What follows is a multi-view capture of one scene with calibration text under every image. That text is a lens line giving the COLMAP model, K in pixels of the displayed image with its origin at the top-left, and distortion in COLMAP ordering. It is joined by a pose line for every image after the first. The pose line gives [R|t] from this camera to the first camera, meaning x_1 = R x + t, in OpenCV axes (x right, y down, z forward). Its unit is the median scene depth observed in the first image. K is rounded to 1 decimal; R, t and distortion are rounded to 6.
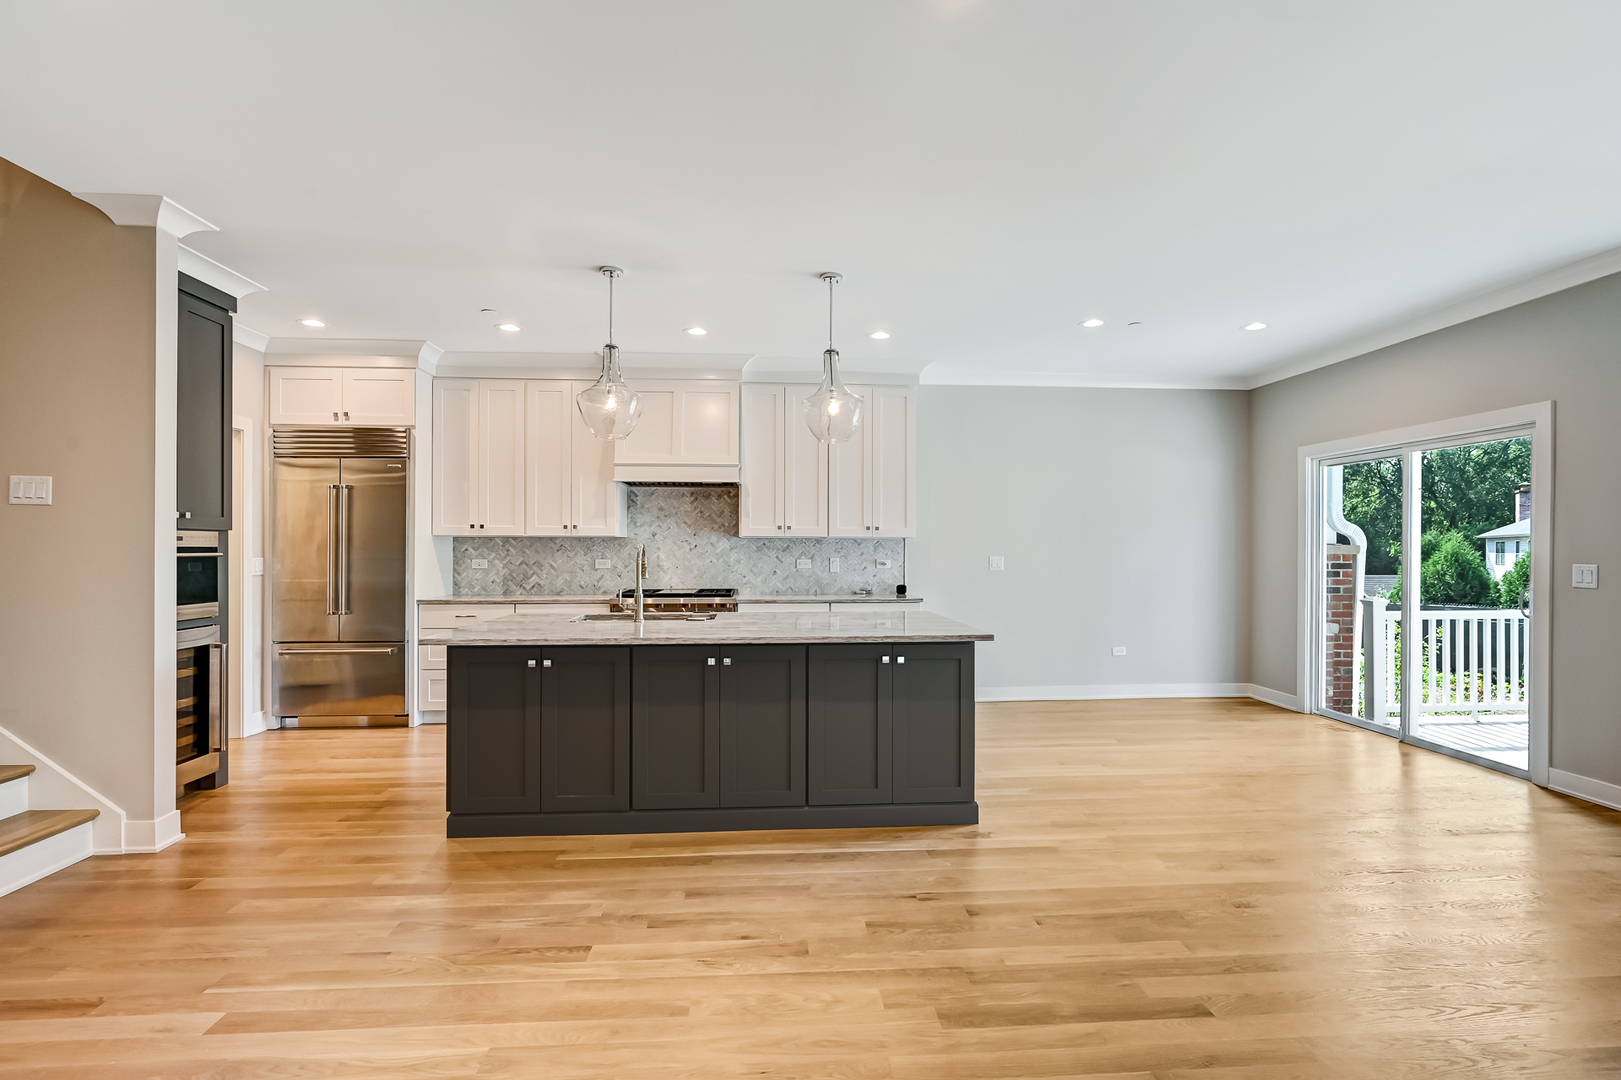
lens RADIAL K [[790.4, 0, 820.4], [0, 790.4, 548.4], [0, 0, 1]] dist [0.000174, -0.000261]
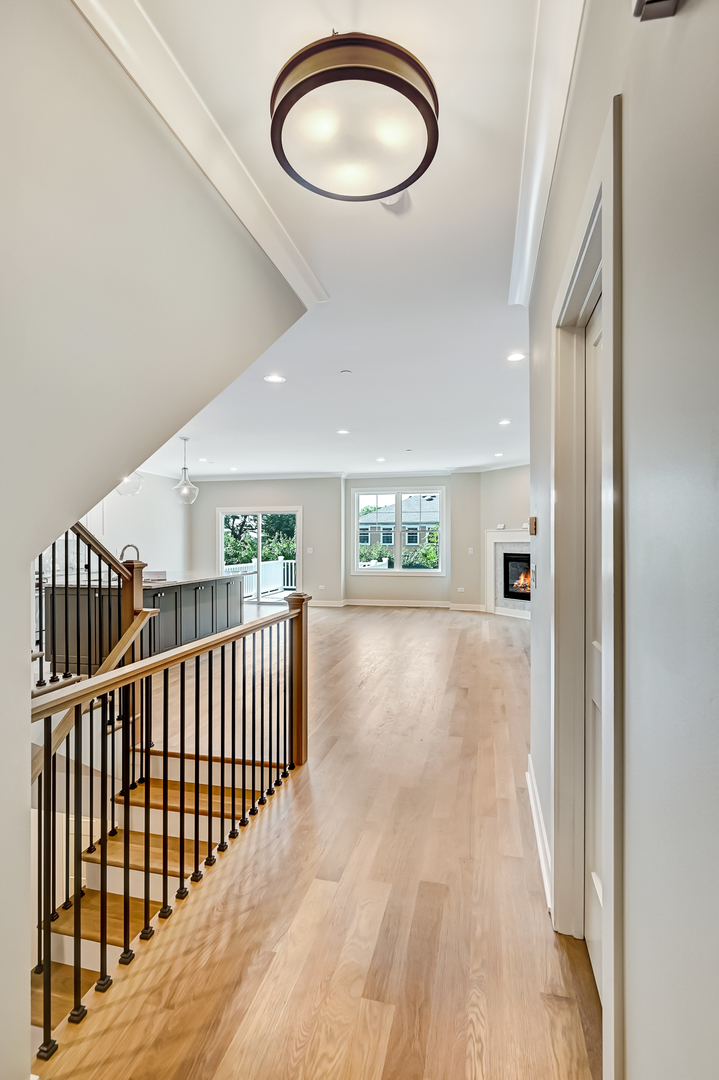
lens RADIAL K [[509.2, 0, 359.5], [0, 509.2, 540.0], [0, 0, 1]] dist [-0.000555, -0.000021]
pose [[0.317470, 0.002240, 0.948266, -0.941420], [0.001050, 0.999996, -0.002714, -0.007640], [-0.948268, 0.001858, 0.317466, -0.047153]]
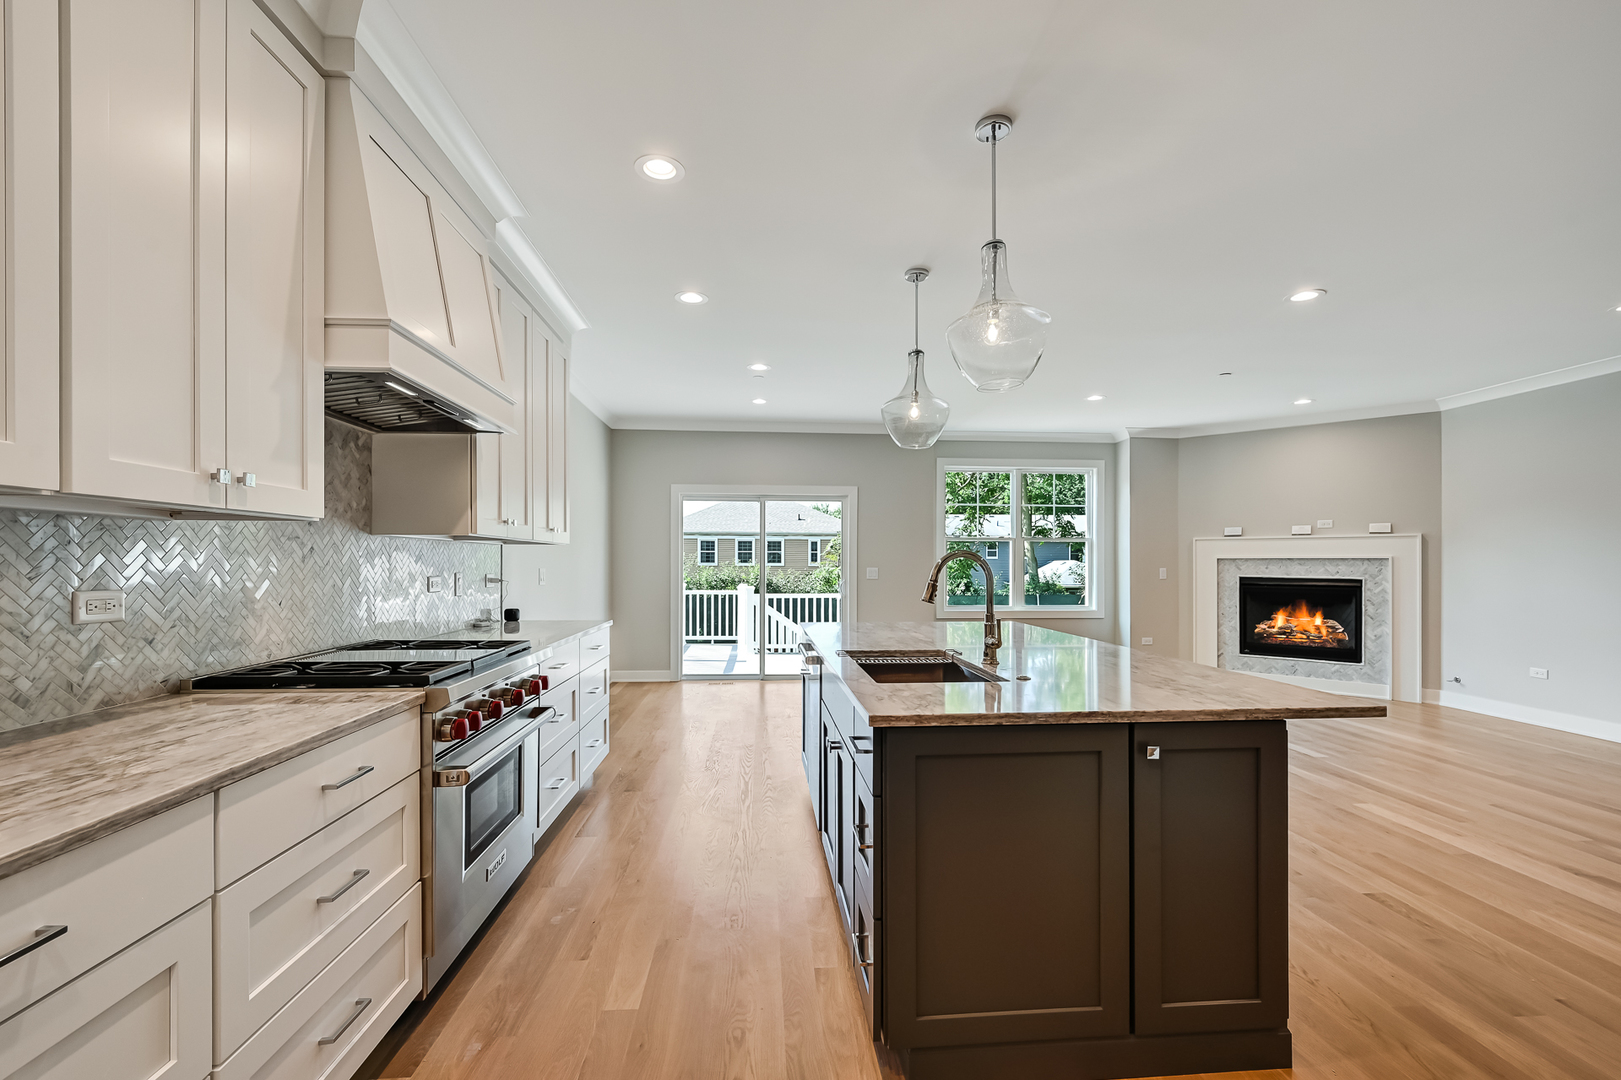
lens RADIAL K [[663.8, 0, 816.5], [0, 663.8, 561.2], [0, 0, 1]] dist [-0.001462, -0.000124]
pose [[-0.001230, 0.000570, 0.999999, -0.531326], [-0.002336, 0.999997, -0.000573, 0.002493], [-0.999997, -0.002337, -0.001229, 0.754594]]
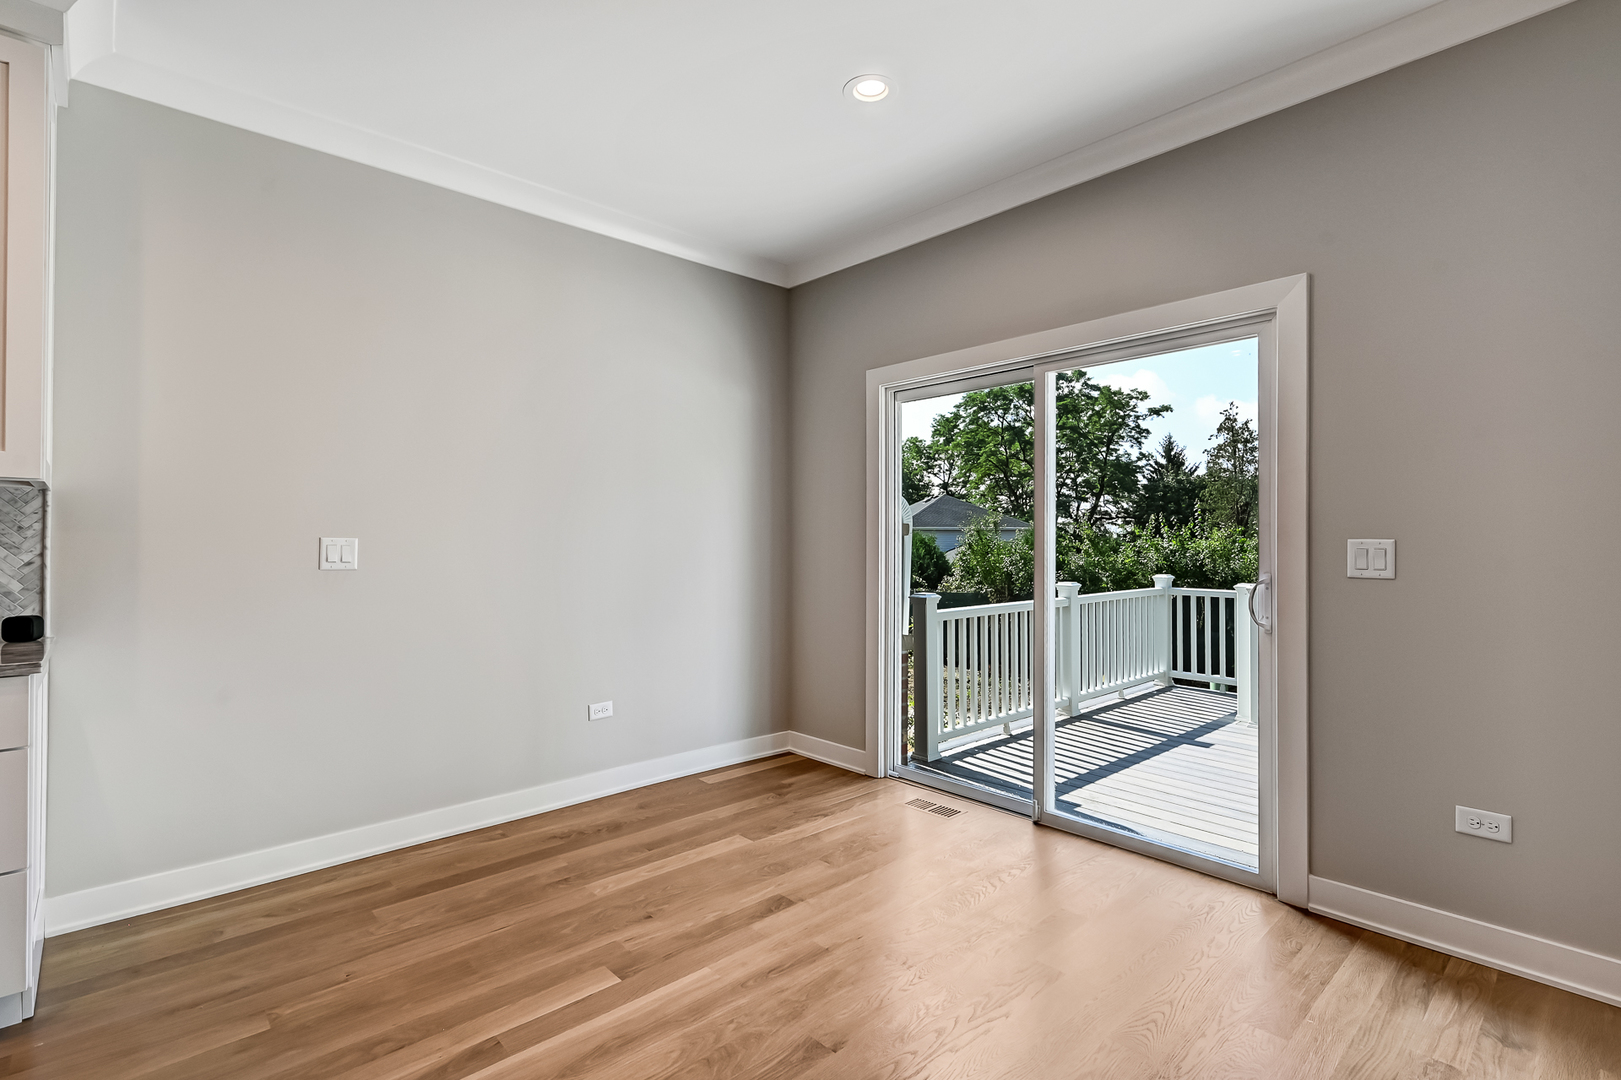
lens RADIAL K [[767.9, 0, 821.4], [0, 767.9, 536.0], [0, 0, 1]] dist [0.000486, 0.000063]
pose [[0.781201, 0.003559, 0.624269, 0.177264], [0.001543, 0.999970, -0.007631, 0.014095], [-0.624278, 0.006925, 0.781172, 0.526590]]
